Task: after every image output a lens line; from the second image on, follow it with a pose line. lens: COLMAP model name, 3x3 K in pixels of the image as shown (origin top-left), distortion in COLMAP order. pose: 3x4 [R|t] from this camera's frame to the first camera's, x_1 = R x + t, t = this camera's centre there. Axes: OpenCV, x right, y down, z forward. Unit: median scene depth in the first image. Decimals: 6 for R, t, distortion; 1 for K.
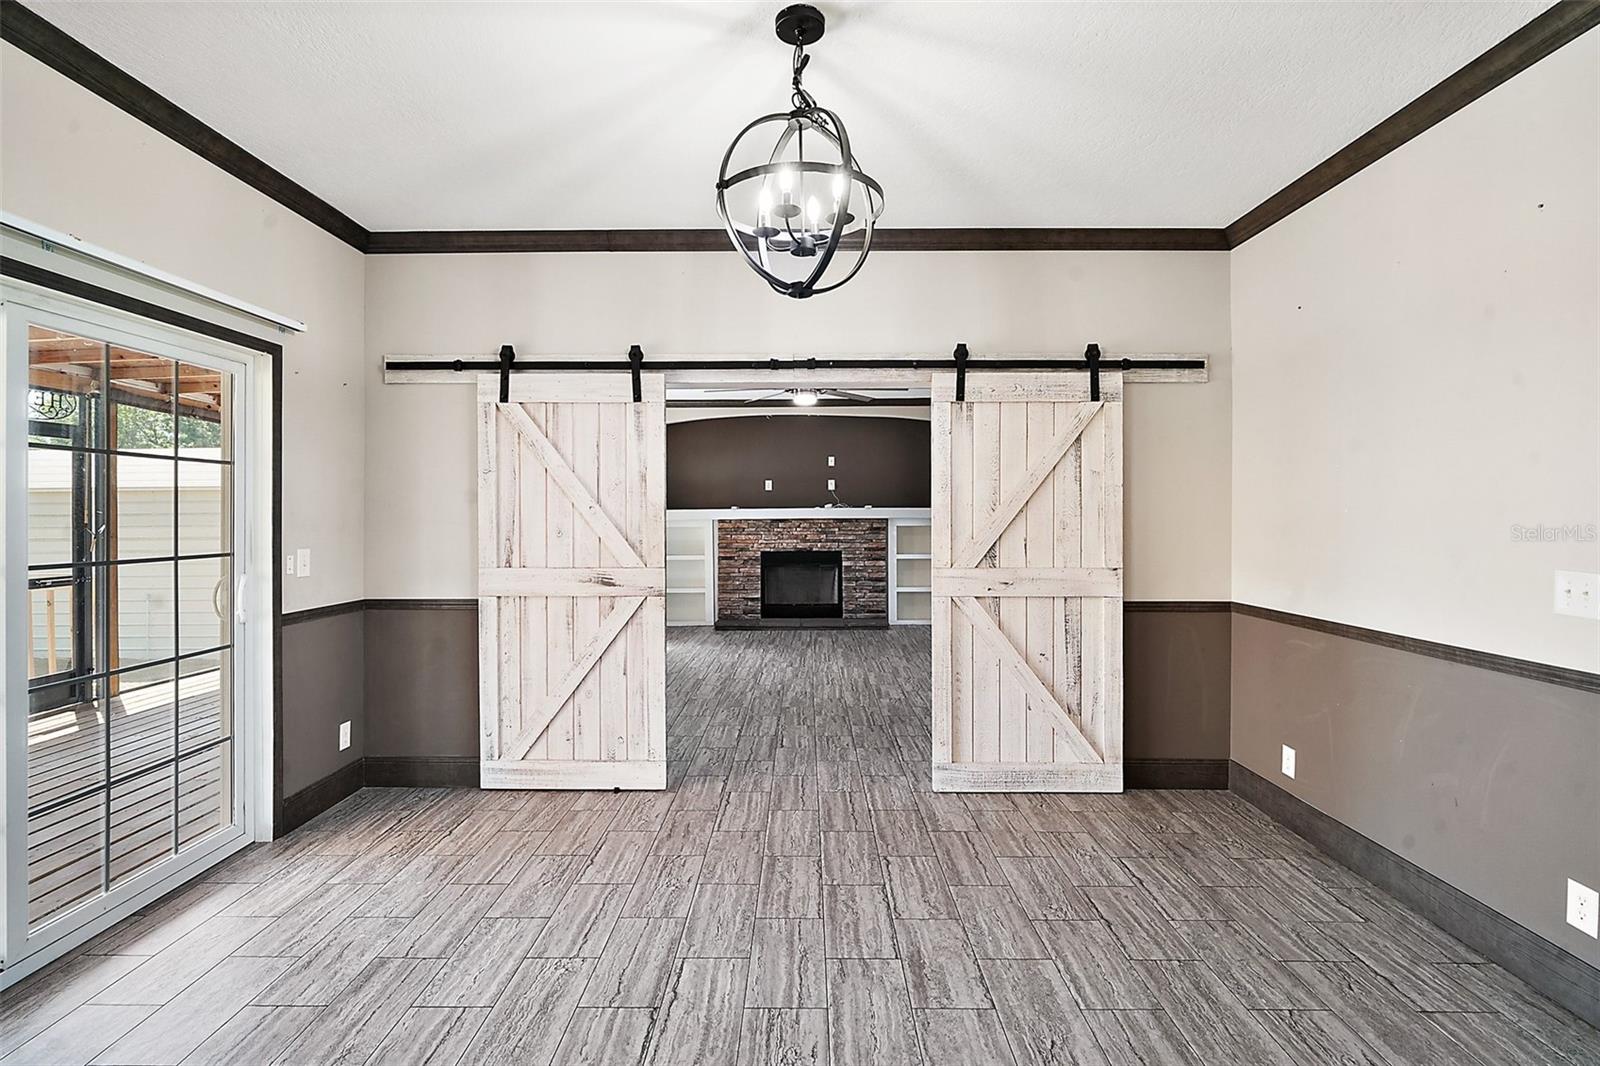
lens RADIAL K [[743.7, 0, 803.7], [0, 743.7, 511.1], [0, 0, 1]] dist [-0.006440, -0.000005]
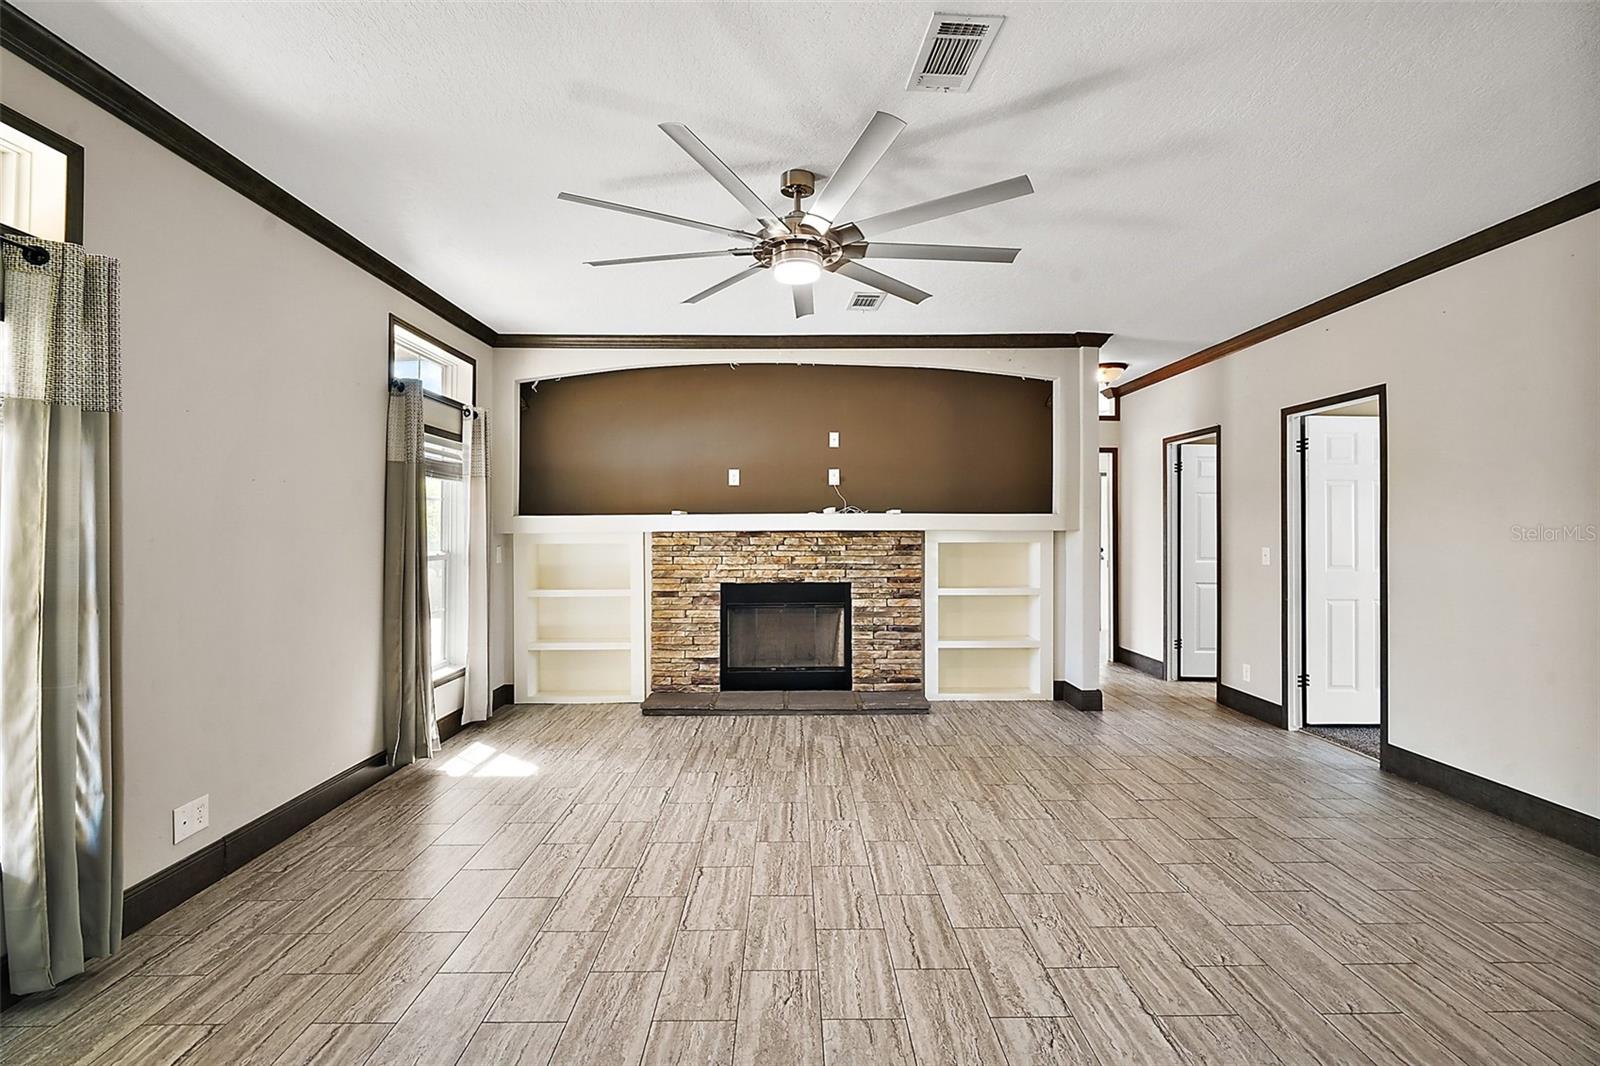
lens RADIAL K [[743.7, 0, 806.8], [0, 743.7, 522.0], [0, 0, 1]] dist [-0.006440, -0.000005]
pose [[0.999636, 0.002469, 0.026877, -0.006221], [-0.002458, 0.999997, -0.000437, 0.007508], [-0.026878, 0.000371, 0.999639, 0.919359]]
